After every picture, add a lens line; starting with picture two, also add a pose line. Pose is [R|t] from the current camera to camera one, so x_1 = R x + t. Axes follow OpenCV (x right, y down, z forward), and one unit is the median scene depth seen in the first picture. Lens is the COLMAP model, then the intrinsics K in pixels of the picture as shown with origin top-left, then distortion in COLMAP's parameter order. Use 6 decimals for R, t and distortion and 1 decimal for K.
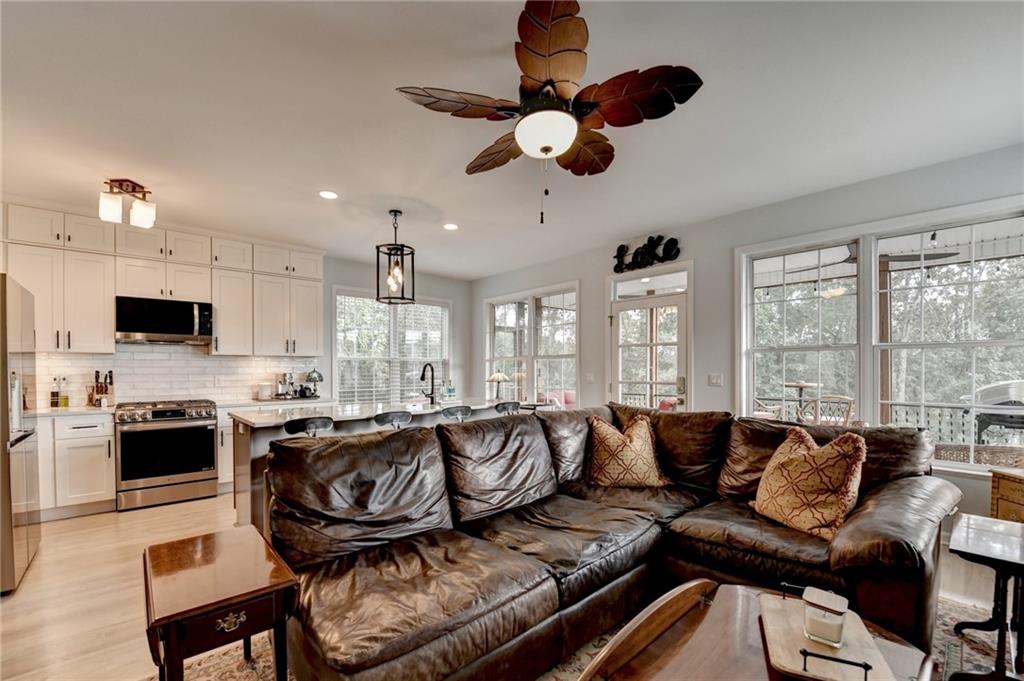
lens RADIAL K [[419.8, 0, 508.9], [0, 419.8, 373.3], [0, 0, 1]] dist [-0.028700, 0.000412]
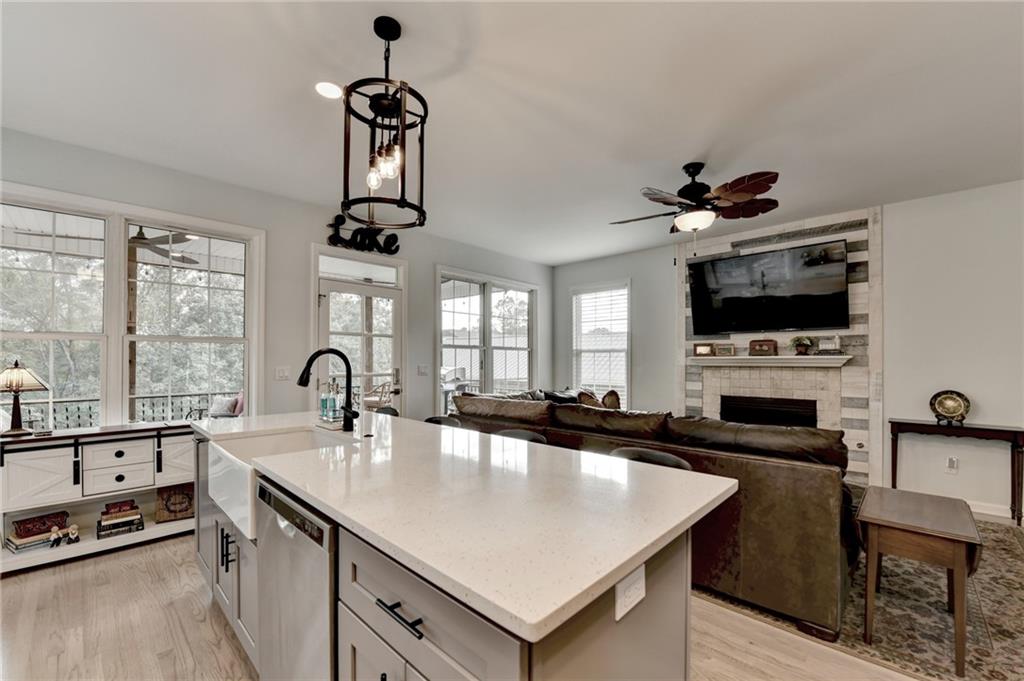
lens RADIAL K [[434.6, 0, 515.2], [0, 434.6, 356.4], [0, 0, 1]] dist [-0.020340, -0.000741]
pose [[-0.095617, 0.008152, 0.995385, -0.708091], [0.006006, 0.999953, -0.007613, -0.010225], [-0.995400, 0.005250, -0.095661, 0.805587]]
